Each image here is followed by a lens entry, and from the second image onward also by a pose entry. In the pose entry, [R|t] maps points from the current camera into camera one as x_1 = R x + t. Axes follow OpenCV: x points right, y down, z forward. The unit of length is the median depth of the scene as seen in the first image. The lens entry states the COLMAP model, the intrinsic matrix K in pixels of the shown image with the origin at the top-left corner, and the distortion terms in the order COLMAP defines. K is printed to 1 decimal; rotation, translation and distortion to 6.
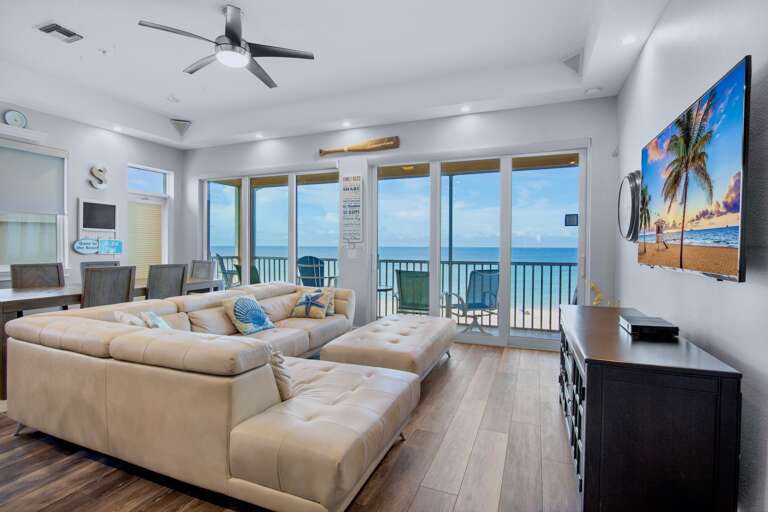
lens RADIAL K [[378.8, 0, 382.6], [0, 378.8, 249.3], [0, 0, 1]] dist [-0.013628, -0.001048]
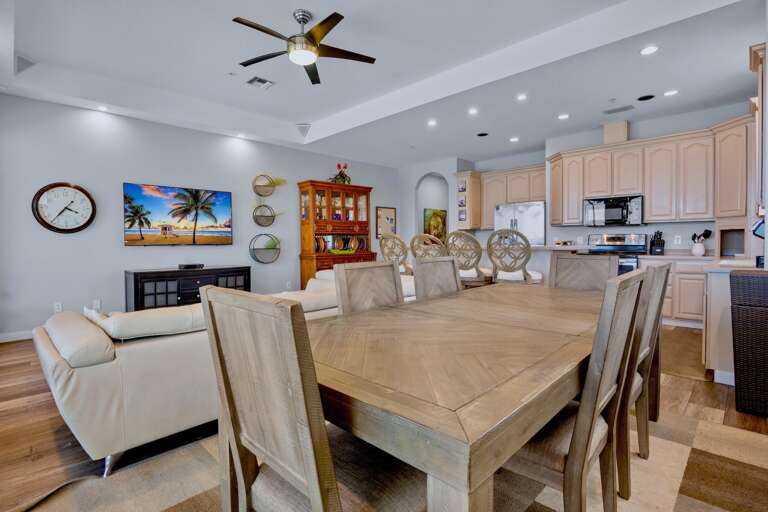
lens RADIAL K [[378.8, 0, 382.6], [0, 378.8, 249.3], [0, 0, 1]] dist [-0.013628, -0.001048]
pose [[-0.926117, -0.003709, 0.377219, -0.622192], [0.007893, 0.999542, 0.029207, 0.008207], [-0.377155, 0.030027, -0.925663, 1.193941]]
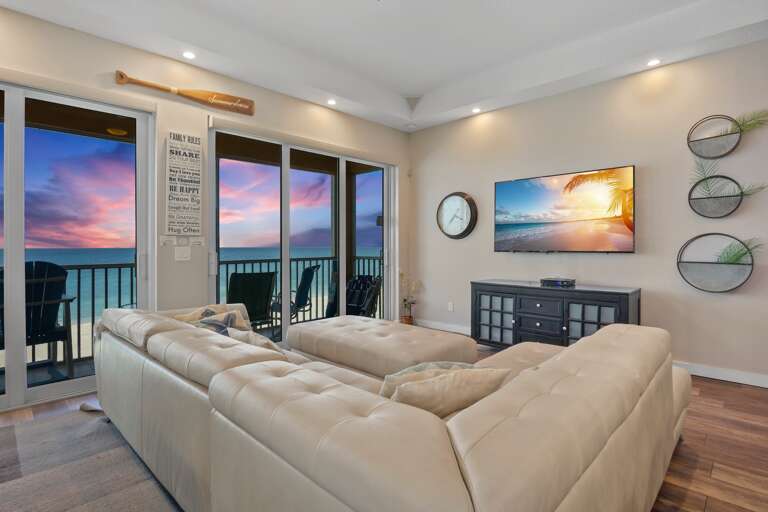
lens RADIAL K [[388.8, 0, 382.5], [0, 388.8, 243.4], [0, 0, 1]] dist [-0.013066, -0.000273]
pose [[0.373597, -0.000919, 0.927591, -0.582658], [0.014498, 0.999883, -0.004849, 0.003153], [-0.927478, 0.015260, 0.373567, 0.441442]]
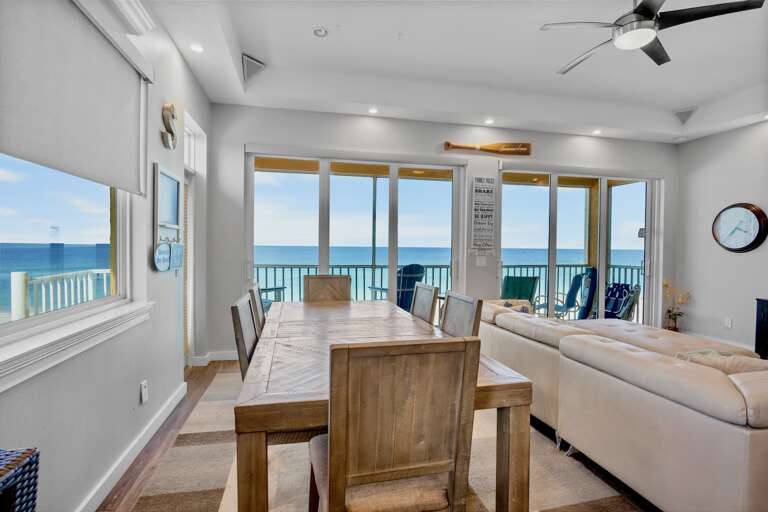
lens RADIAL K [[378.8, 0, 382.6], [0, 378.8, 249.3], [0, 0, 1]] dist [-0.013628, -0.001048]
pose [[0.816552, -0.001875, 0.577269, -0.829384], [-0.000761, 0.999990, 0.004325, -0.021796], [-0.577271, -0.003971, 0.816543, 0.392735]]
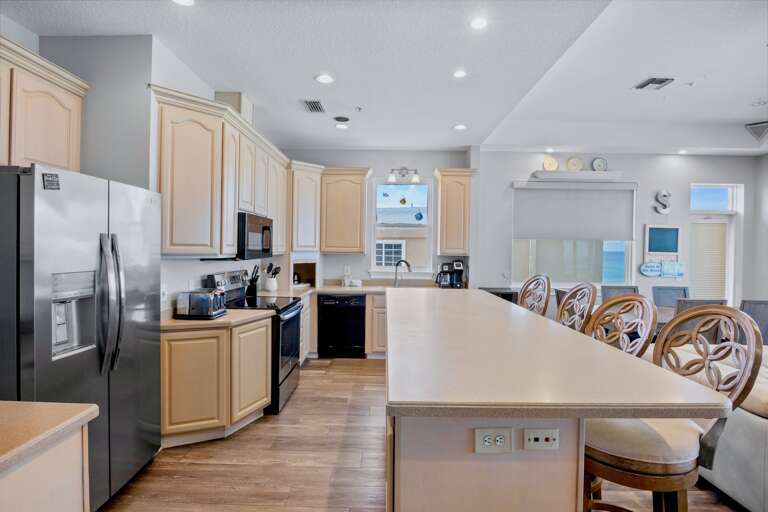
lens RADIAL K [[378.8, 0, 382.6], [0, 378.8, 249.3], [0, 0, 1]] dist [-0.013628, -0.001048]
pose [[0.370907, 0.005083, -0.928656, -0.082199], [-0.020248, 0.999792, -0.002615, -0.045127], [0.928449, 0.019773, 0.370933, -0.098503]]
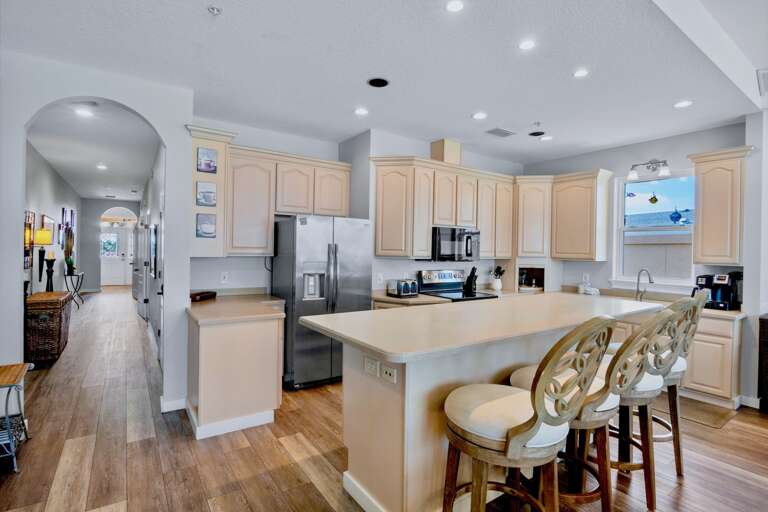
lens RADIAL K [[378.8, 0, 382.6], [0, 378.8, 249.3], [0, 0, 1]] dist [-0.013628, -0.001048]
pose [[-0.541994, -0.014674, -0.840254, 0.050007], [-0.028617, 0.999590, 0.001003, -0.048638], [0.839895, 0.024589, -0.542192, 0.289469]]
